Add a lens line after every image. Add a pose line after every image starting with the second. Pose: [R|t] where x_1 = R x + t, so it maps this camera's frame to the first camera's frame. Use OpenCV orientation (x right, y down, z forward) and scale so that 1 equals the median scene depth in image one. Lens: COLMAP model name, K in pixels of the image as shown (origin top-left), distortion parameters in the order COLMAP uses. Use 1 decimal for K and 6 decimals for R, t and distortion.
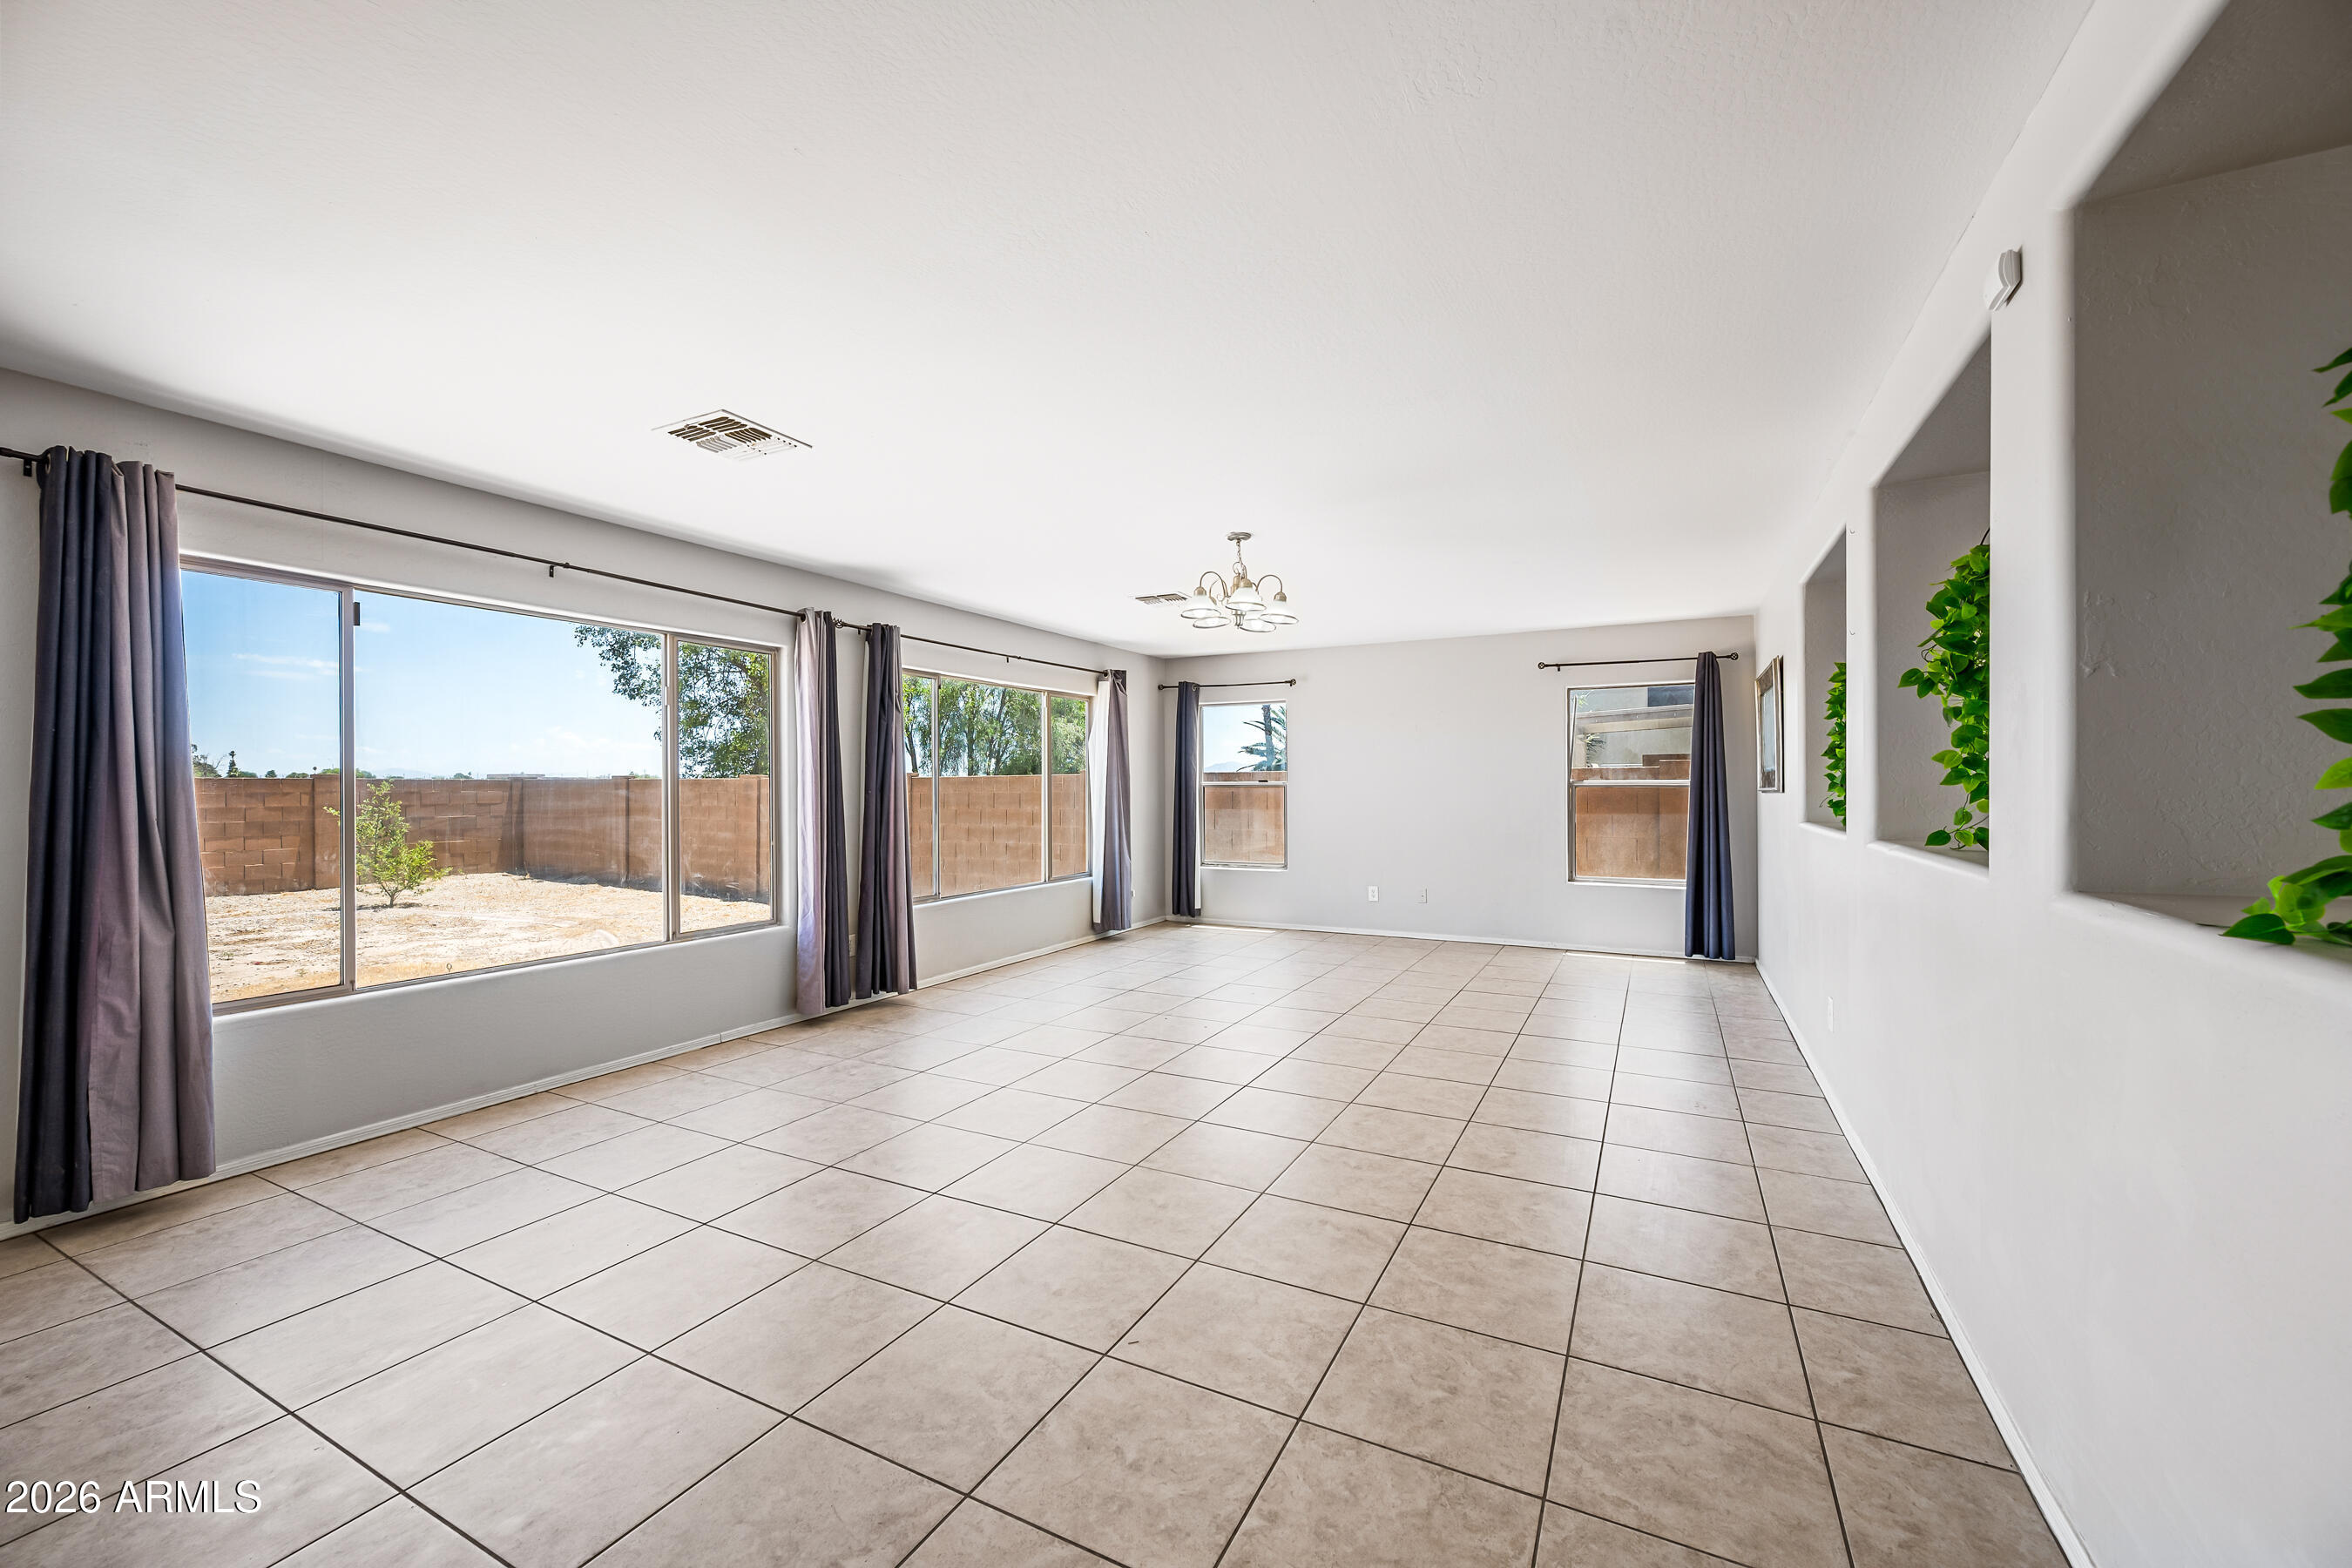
lens RADIAL K [[927.5, 0, 1186.3], [0, 927.5, 780.7], [0, 0, 1]] dist [0.001076, -0.000495]
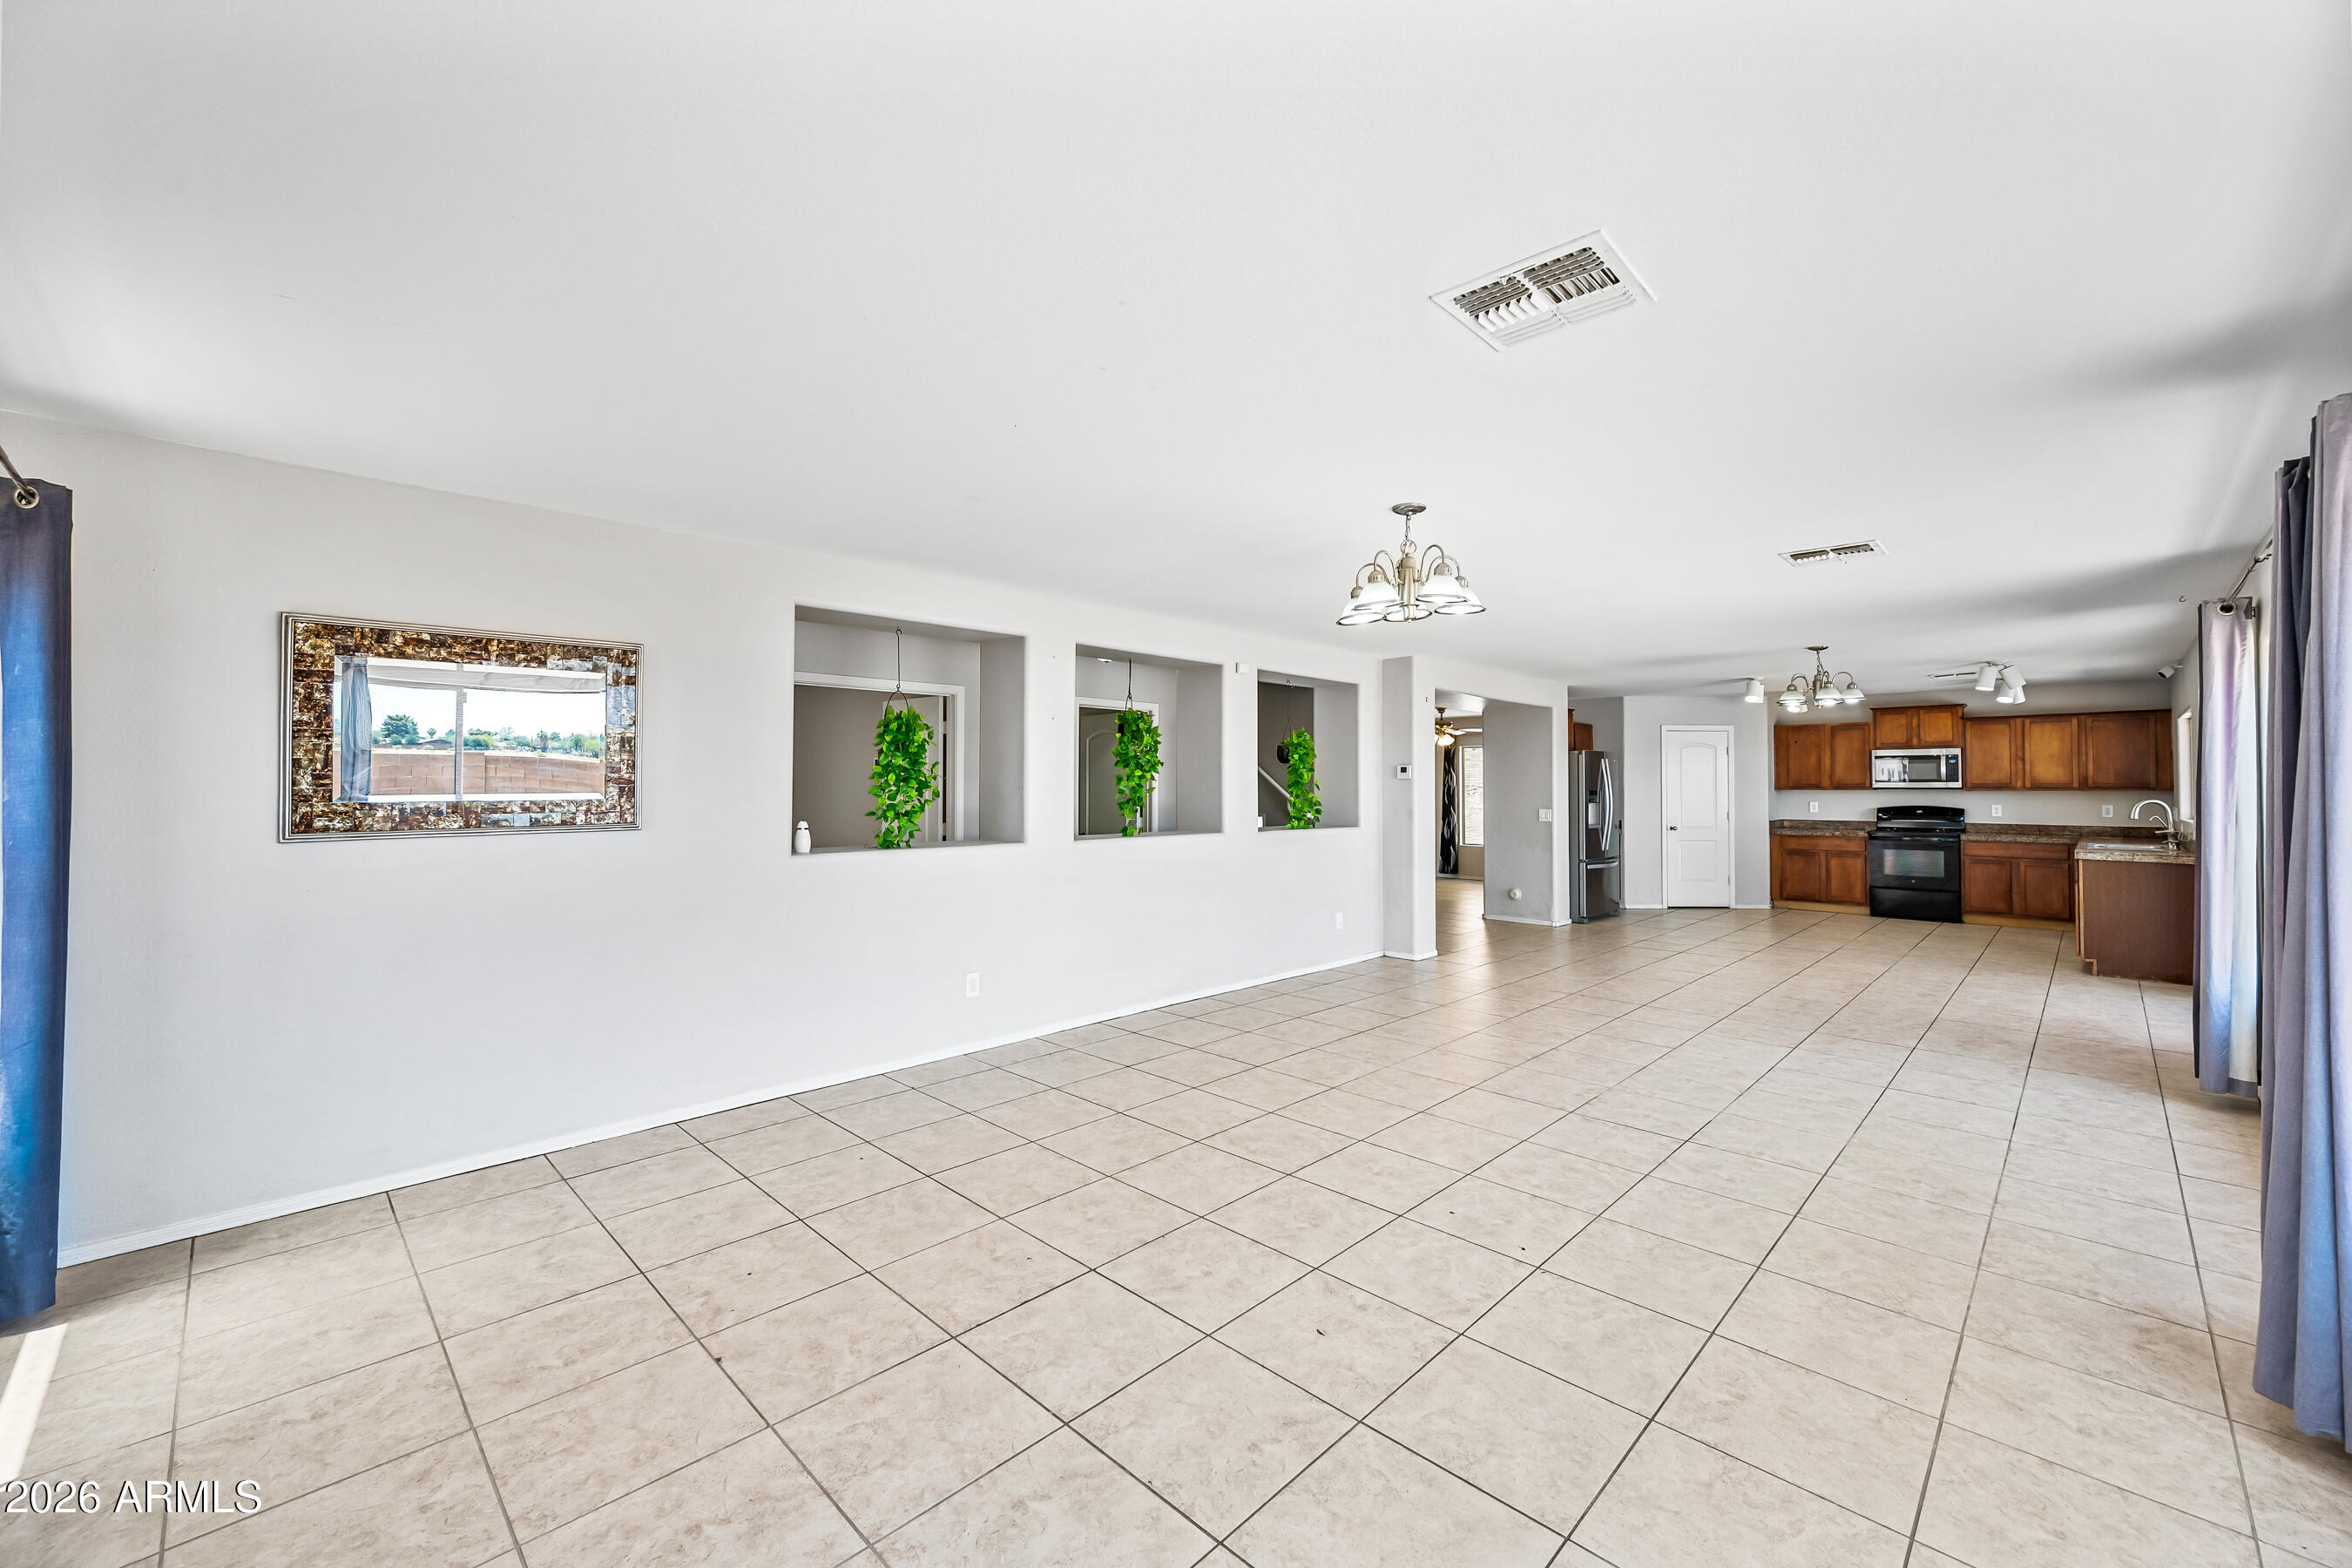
lens RADIAL K [[927.5, 0, 1182.3], [0, 927.5, 772.3], [0, 0, 1]] dist [0.001076, -0.000495]
pose [[-0.952397, 0.008243, 0.304750, -0.000372], [0.001355, 0.999739, -0.022809, -0.020524], [-0.304858, -0.021310, -0.952159, 1.886058]]
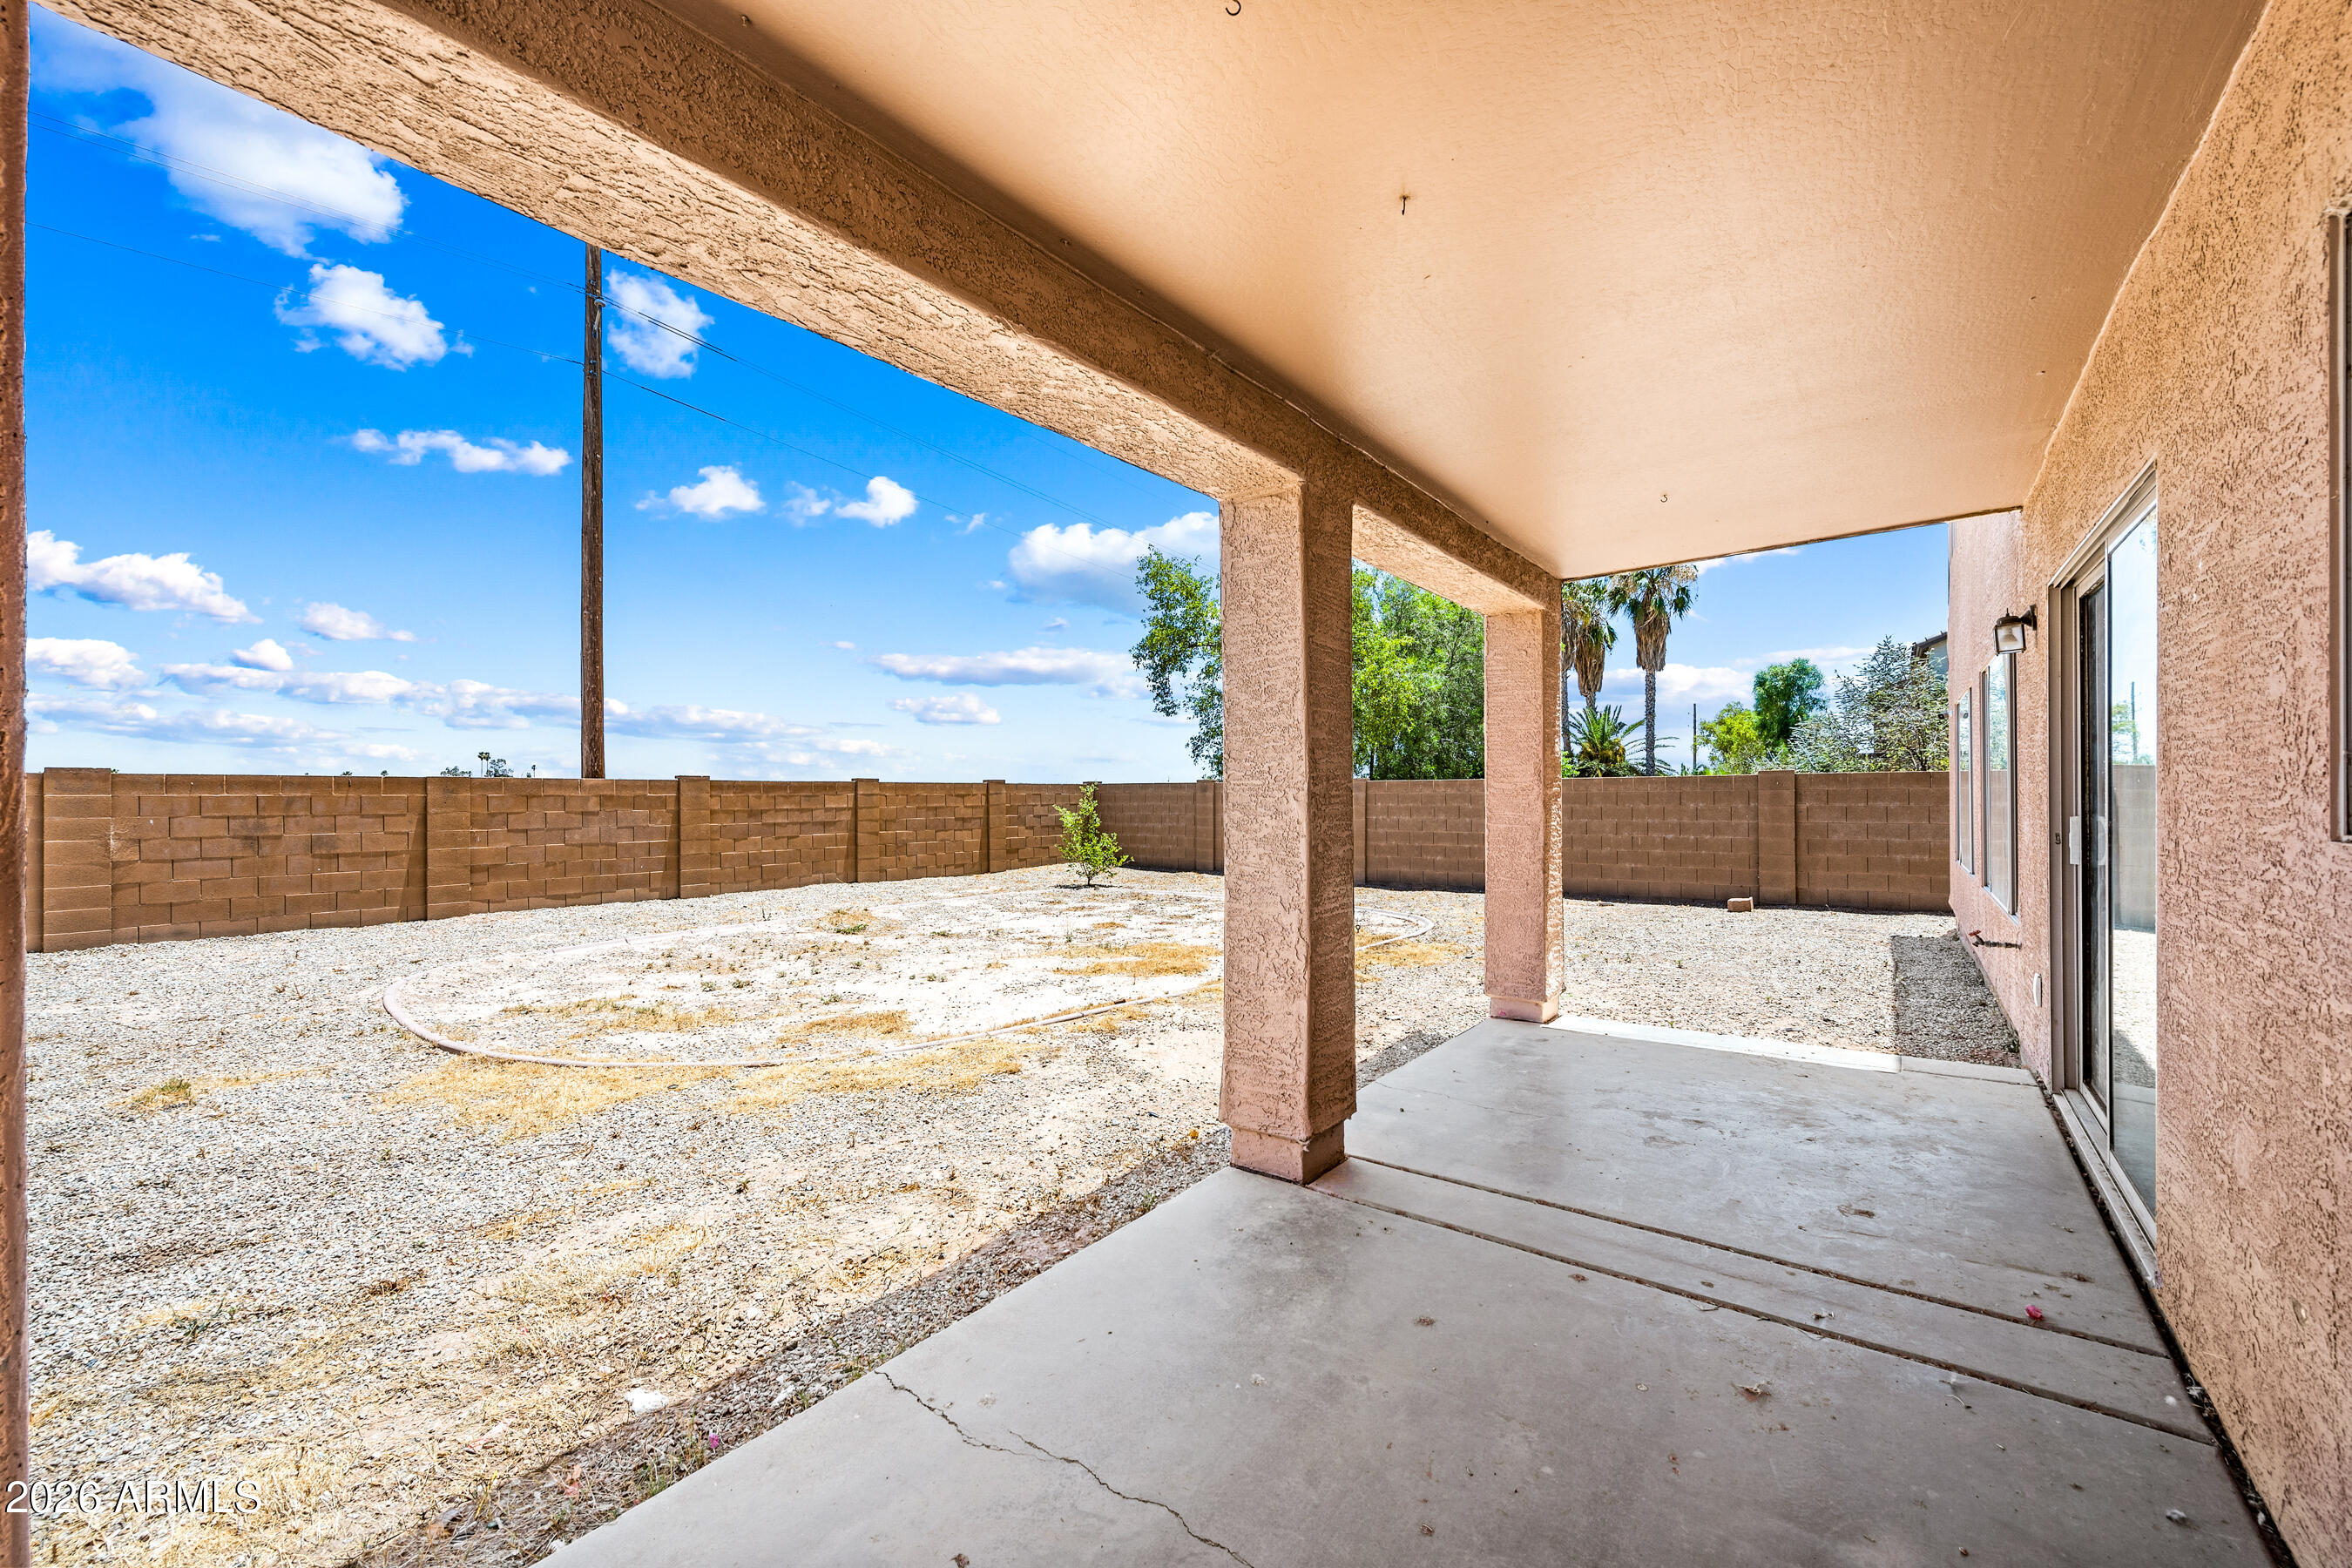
lens RADIAL K [[927.5, 0, 1178.2], [0, 927.5, 785.3], [0, 0, 1]] dist [0.001076, -0.000495]
pose [[0.983181, -0.003467, -0.182601, -1.544935], [0.002926, 0.999990, -0.003236, 0.017455], [0.182611, 0.002648, 0.983182, -0.558633]]
